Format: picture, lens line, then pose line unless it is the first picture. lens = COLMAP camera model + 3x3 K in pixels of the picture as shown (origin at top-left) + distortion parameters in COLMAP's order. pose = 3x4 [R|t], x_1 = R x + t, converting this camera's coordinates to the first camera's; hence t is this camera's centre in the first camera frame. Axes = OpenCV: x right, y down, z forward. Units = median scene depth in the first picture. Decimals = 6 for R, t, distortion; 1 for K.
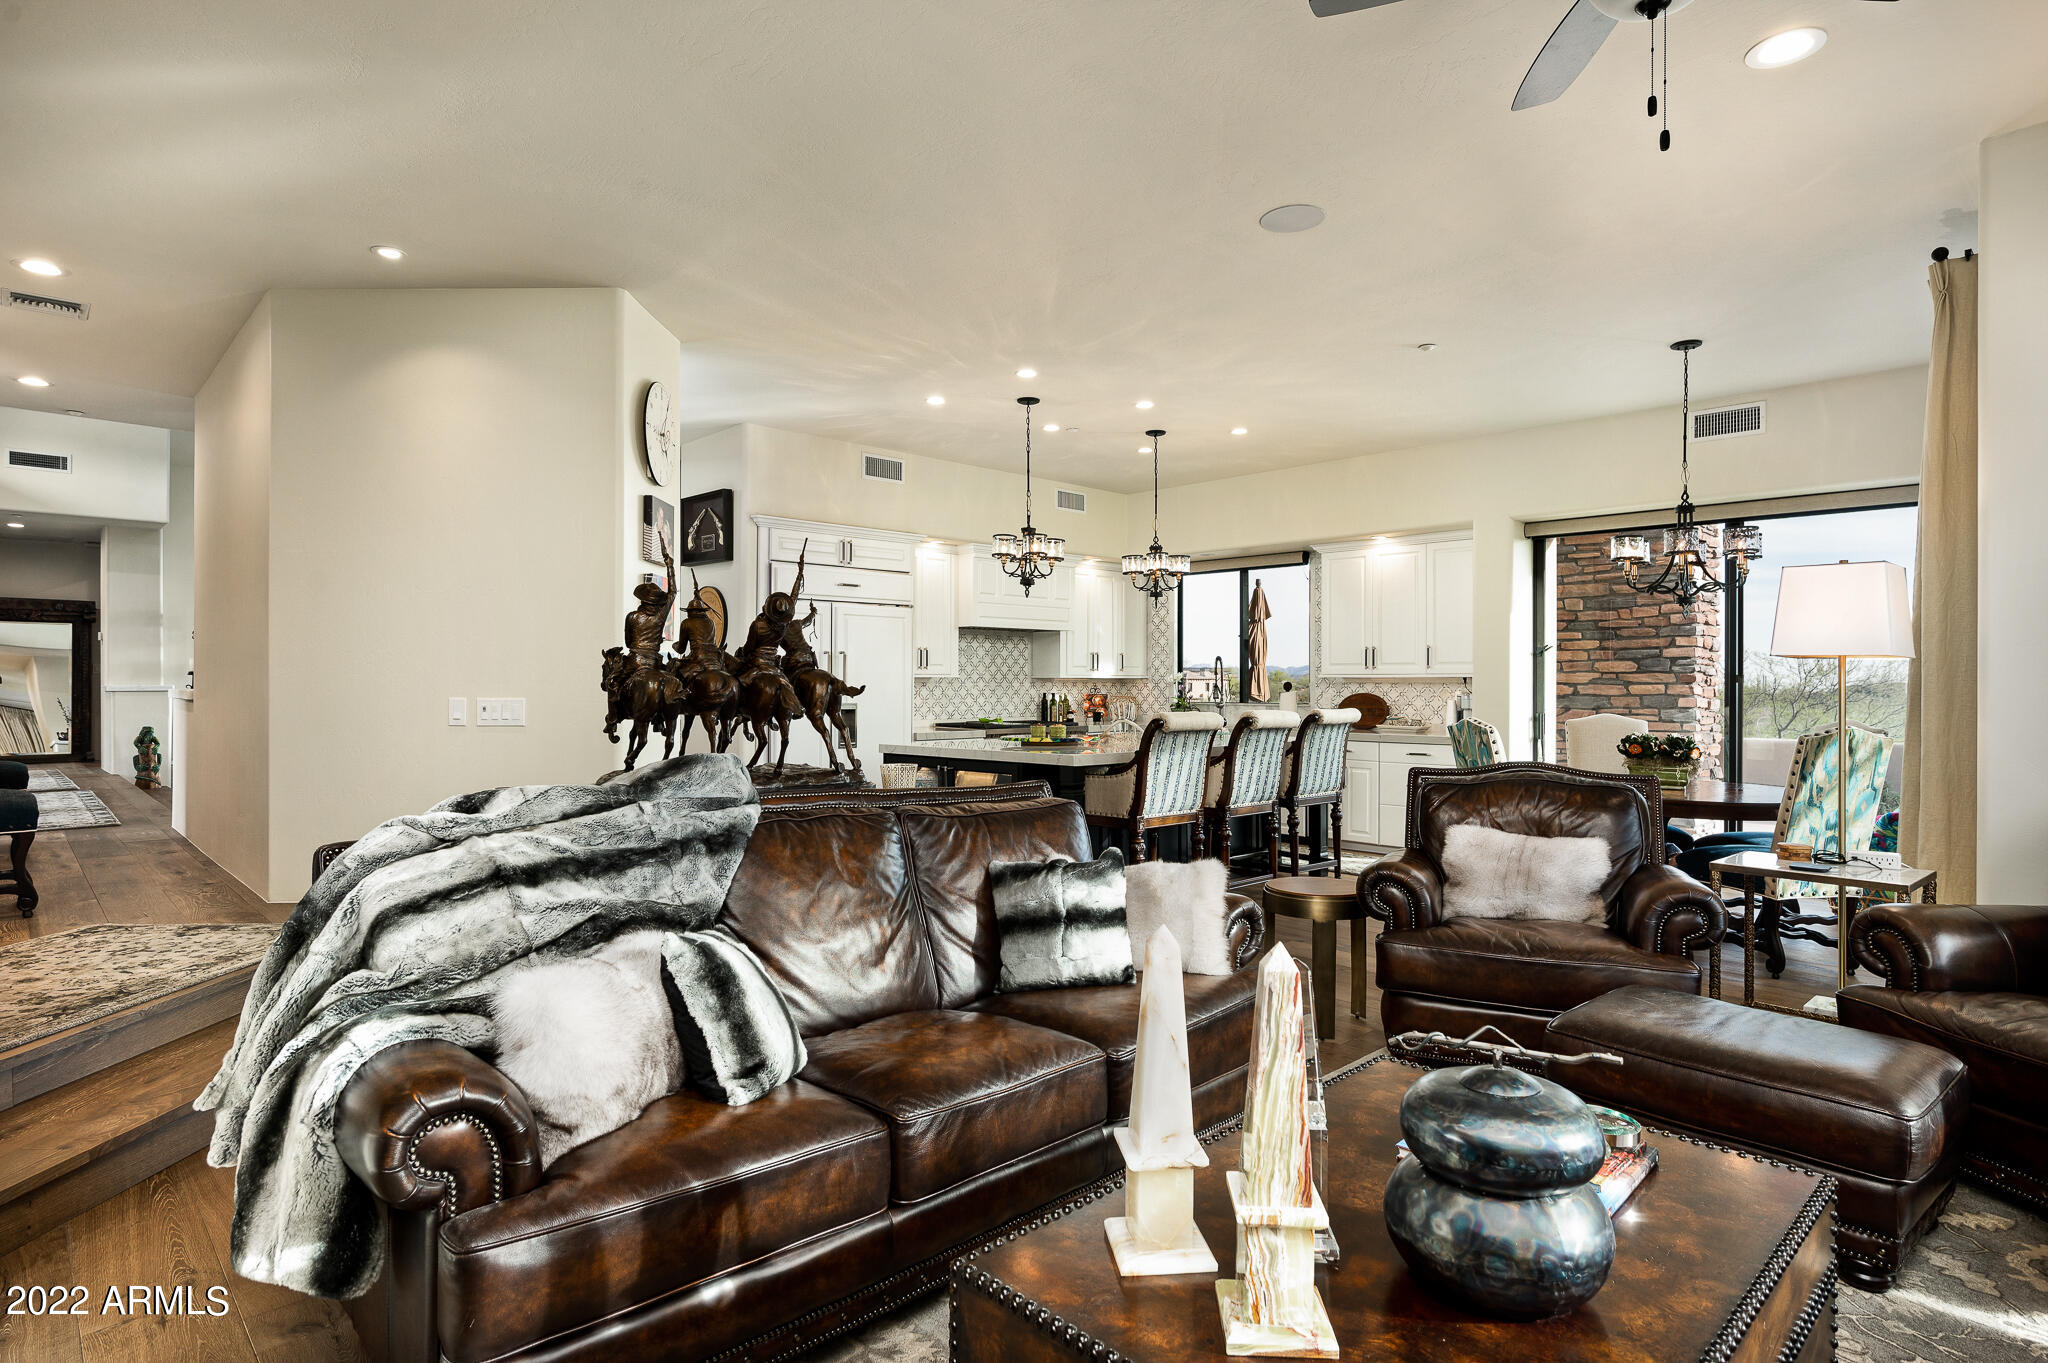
lens RADIAL K [[1083.5, 0, 1027.6], [0, 1083.5, 687.2], [0, 0, 1]] dist [0.000145, -0.000069]
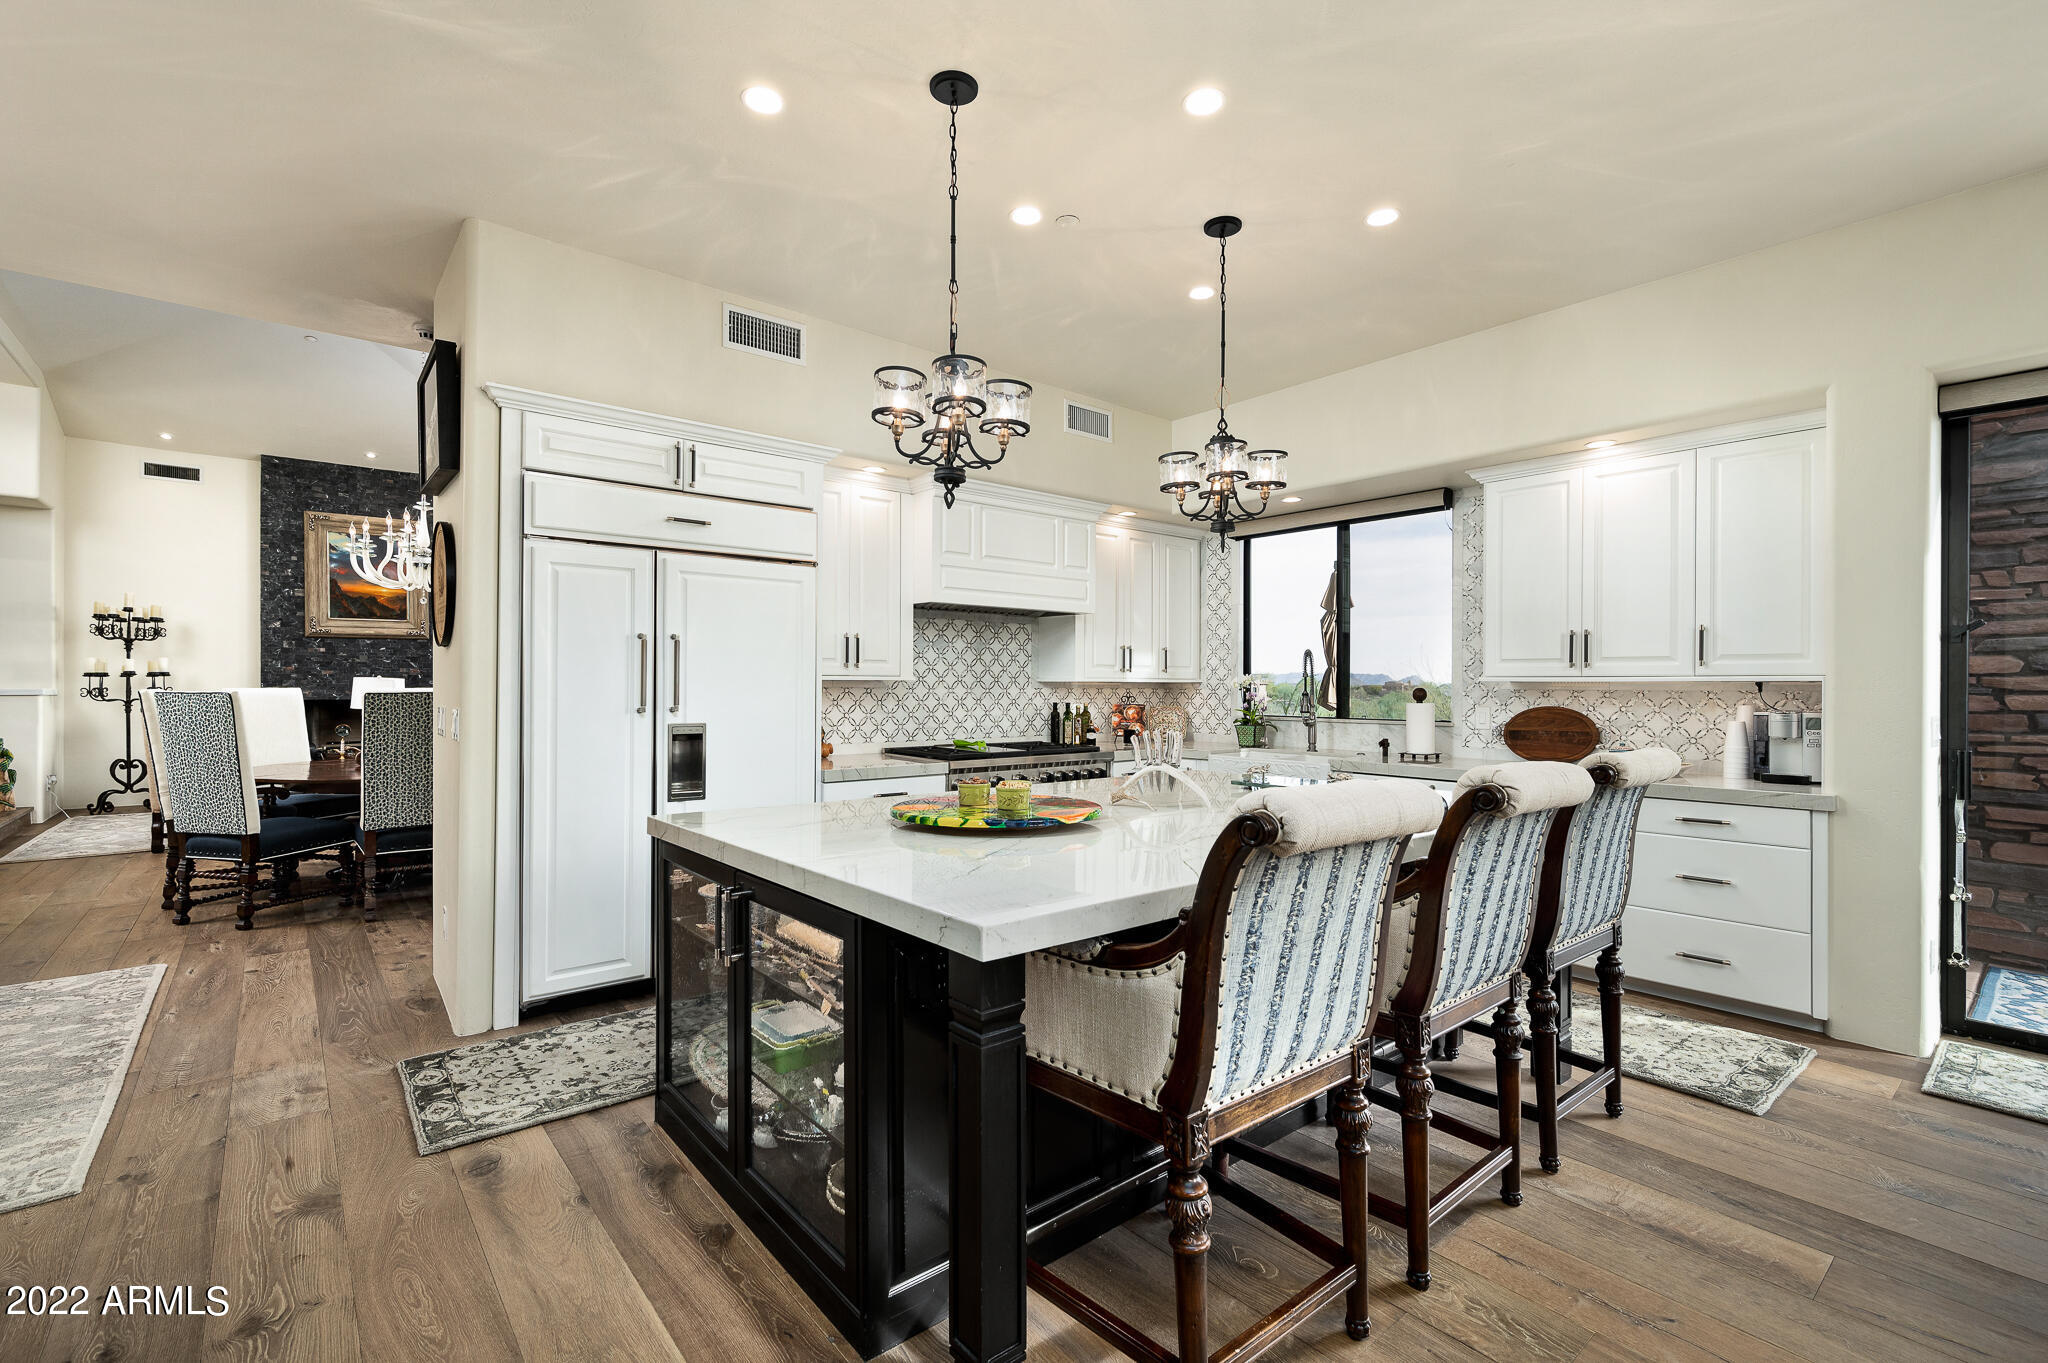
lens RADIAL K [[910.0, 0, 1022.9], [0, 910.0, 694.7], [0, 0, 1]] dist [-0.000870, -0.000052]
pose [[0.997066, 0.002855, -0.076493, 0.042179], [-0.002500, 0.999986, 0.004733, -0.002988], [0.076505, -0.004528, 0.997059, 0.420993]]
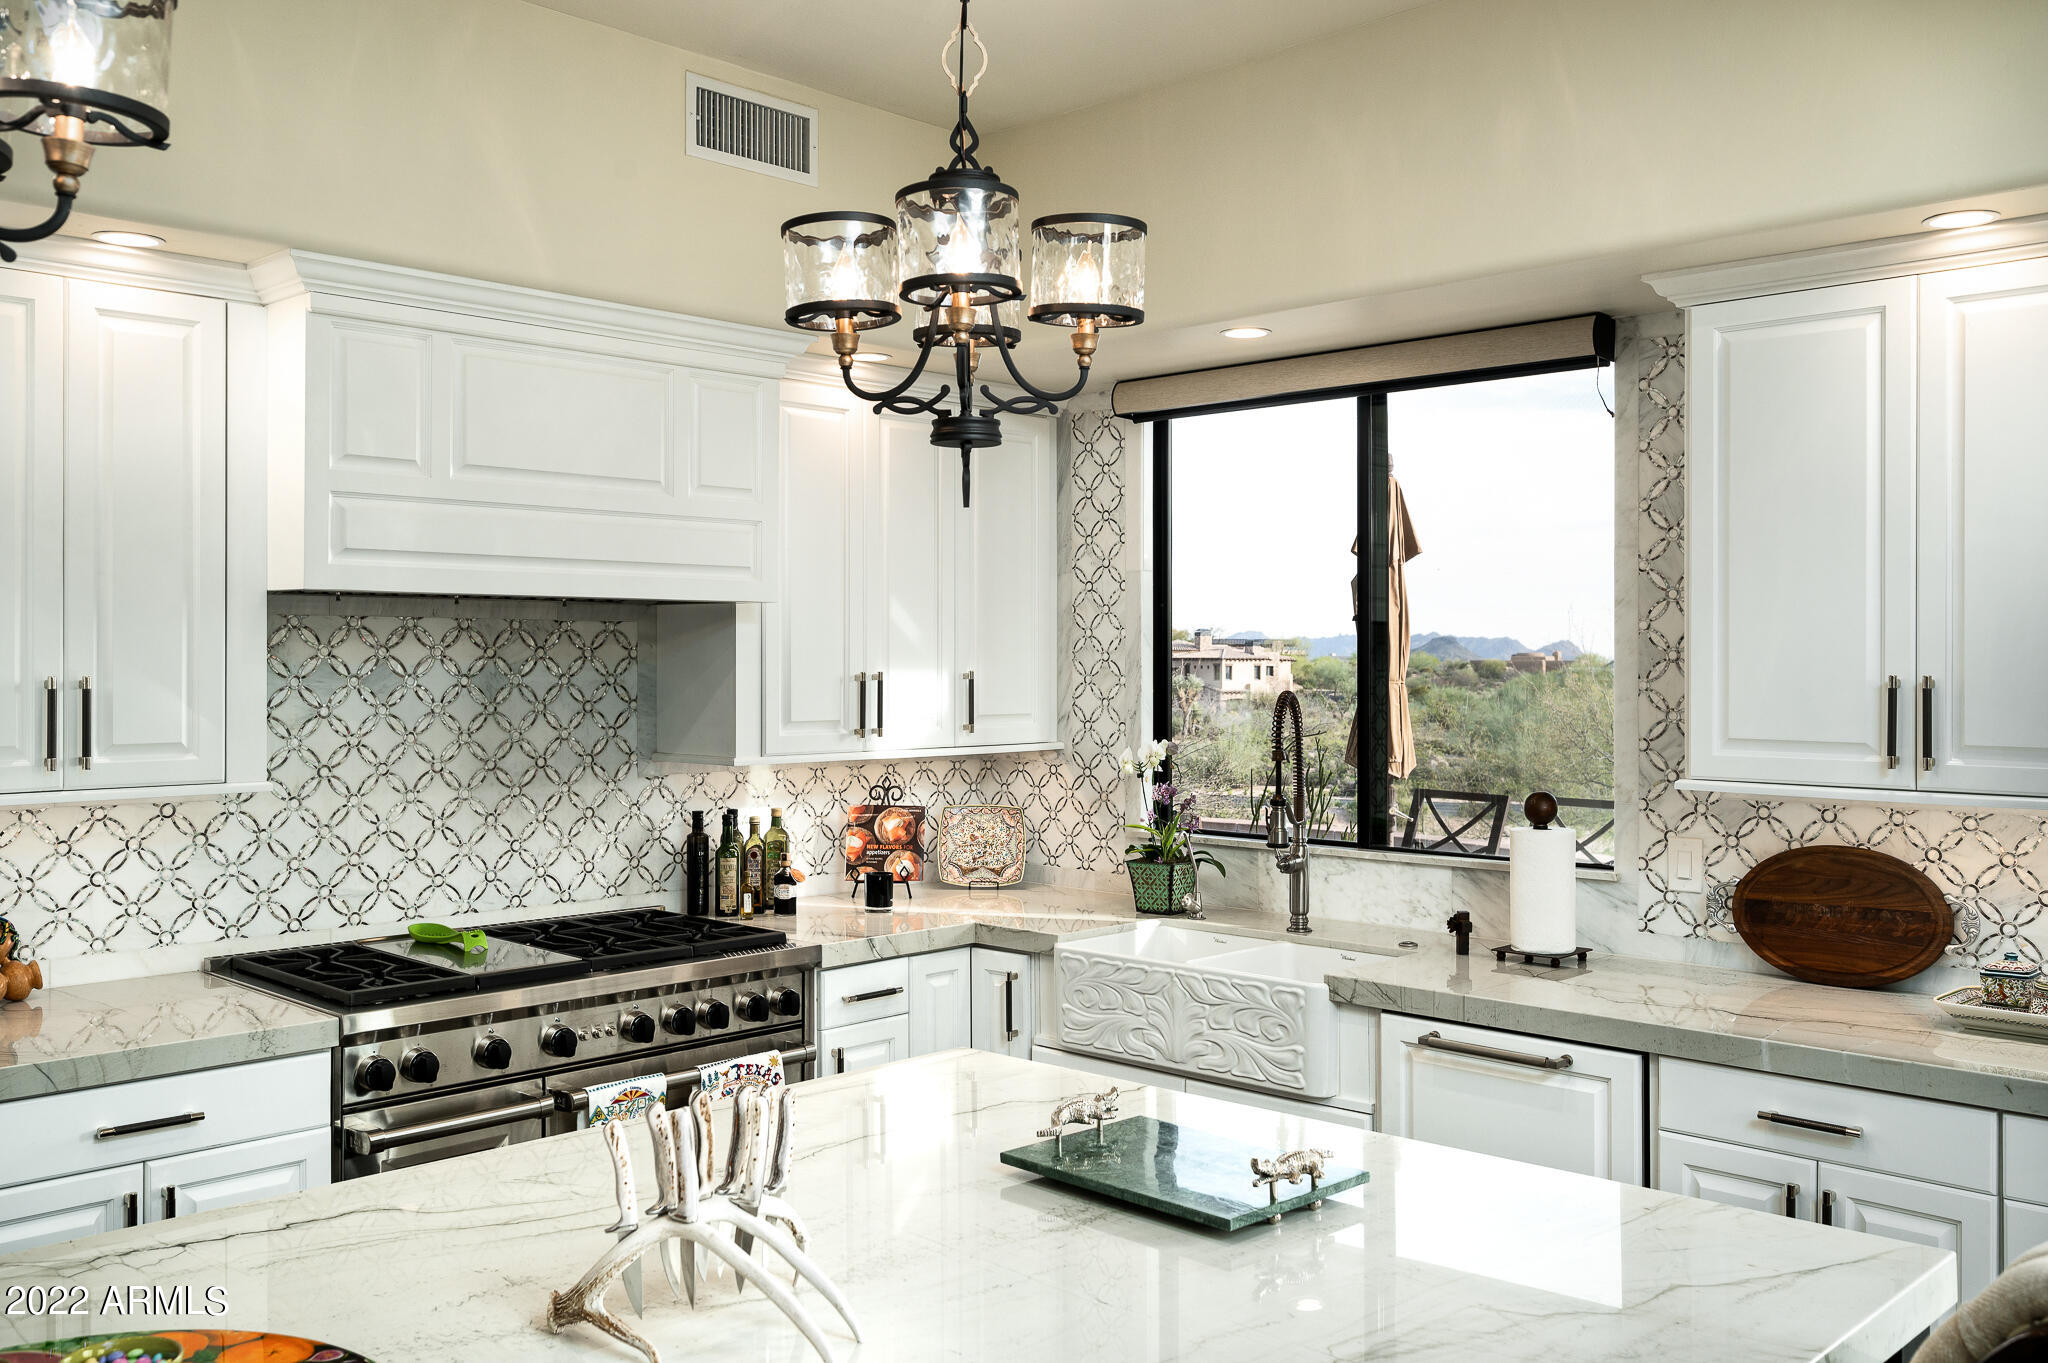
lens RADIAL K [[1772.6, 0, 1024.0], [0, 1772.6, 681.5], [0, 0, 1]] dist [-0.003500, 0.005657]
pose [[0.999445, -0.000140, 0.033302, 0.092326], [-0.000087, 0.999977, 0.006840, -0.035007], [-0.033303, -0.006839, 0.999422, 0.541383]]
